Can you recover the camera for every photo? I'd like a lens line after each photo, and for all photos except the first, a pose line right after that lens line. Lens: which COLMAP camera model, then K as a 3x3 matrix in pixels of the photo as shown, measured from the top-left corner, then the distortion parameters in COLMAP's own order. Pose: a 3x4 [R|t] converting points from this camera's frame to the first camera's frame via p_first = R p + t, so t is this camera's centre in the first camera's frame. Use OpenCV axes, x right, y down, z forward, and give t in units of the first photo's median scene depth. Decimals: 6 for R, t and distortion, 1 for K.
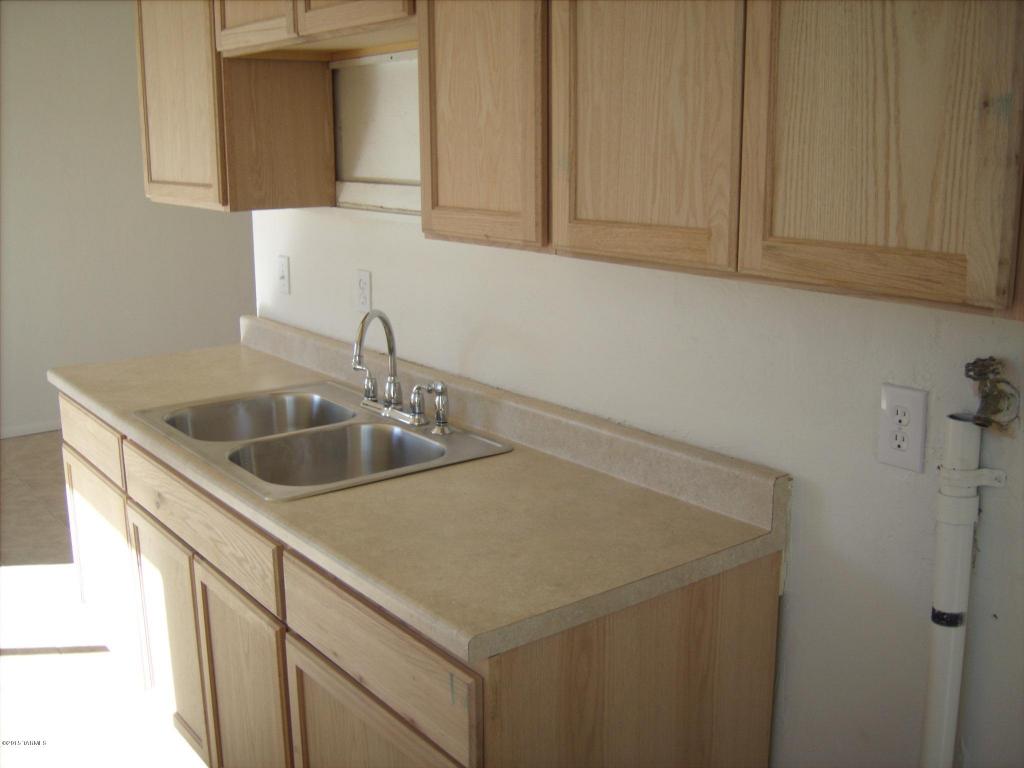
lens RADIAL K [[1063.0, 0, 516.5], [0, 1063.0, 379.5], [0, 0, 1]] dist [-0.087514, 0.016692]
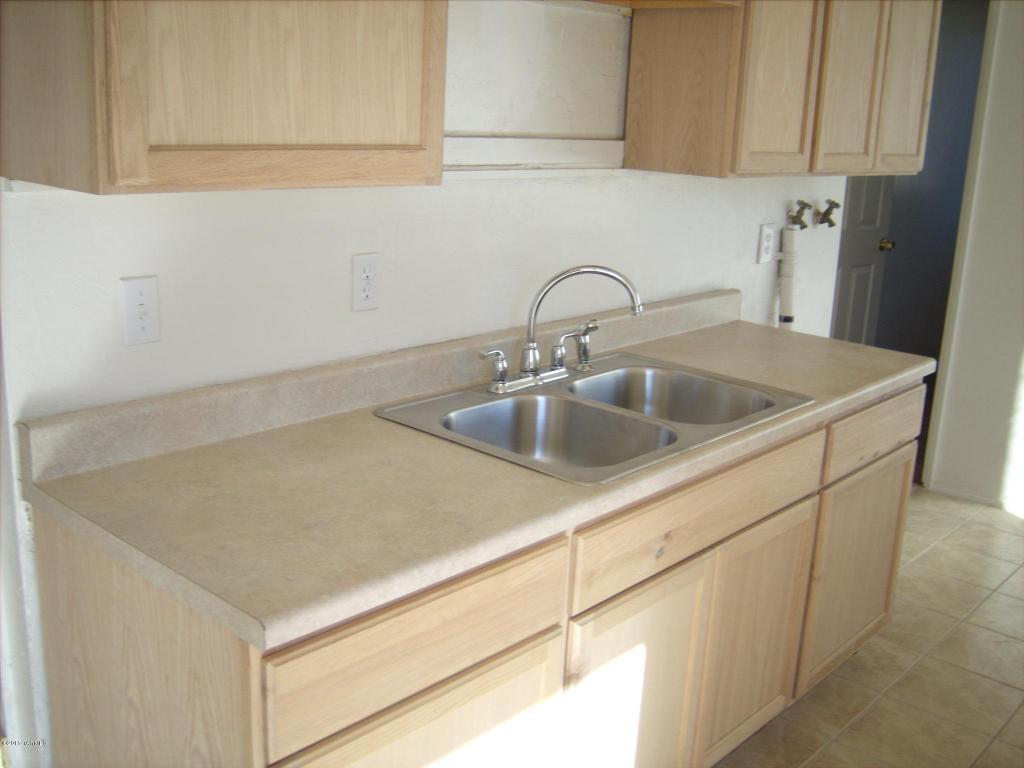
lens RADIAL K [[1063.0, 0, 516.5], [0, 1063.0, 379.5], [0, 0, 1]] dist [-0.087514, 0.016692]
pose [[-0.189858, -0.249561, 0.949565, -1.241365], [0.170093, 0.944171, 0.282152, -0.292750], [-0.966966, 0.215084, -0.136809, 1.408566]]
